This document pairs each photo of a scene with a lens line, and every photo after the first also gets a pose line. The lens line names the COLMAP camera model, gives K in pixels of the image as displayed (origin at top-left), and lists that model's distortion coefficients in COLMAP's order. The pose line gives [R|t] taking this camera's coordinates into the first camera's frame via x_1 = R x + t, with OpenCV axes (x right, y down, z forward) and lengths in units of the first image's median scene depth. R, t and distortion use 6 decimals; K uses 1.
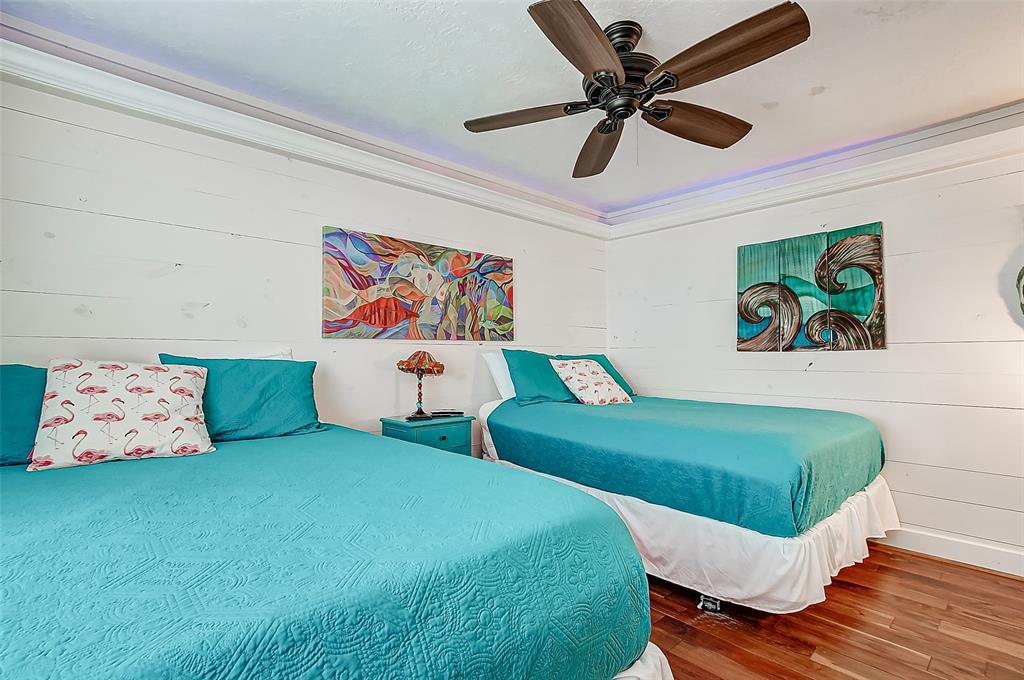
lens RADIAL K [[479.0, 0, 506.0], [0, 479.0, 342.3], [0, 0, 1]] dist [-0.009988, 0.004639]
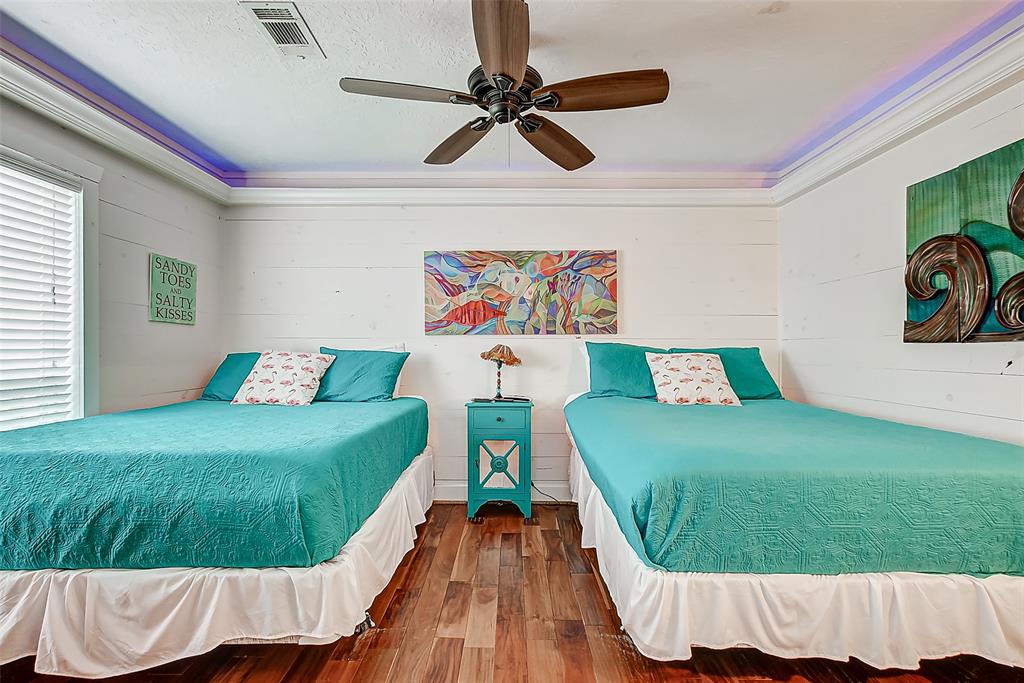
lens RADIAL K [[479.0, 0, 508.8], [0, 479.0, 344.6], [0, 0, 1]] dist [-0.009988, 0.004639]
pose [[0.739004, -0.004254, -0.673688, 0.583118], [0.016286, 0.999801, 0.011551, 0.004867], [0.673504, -0.019508, 0.738926, 0.137324]]
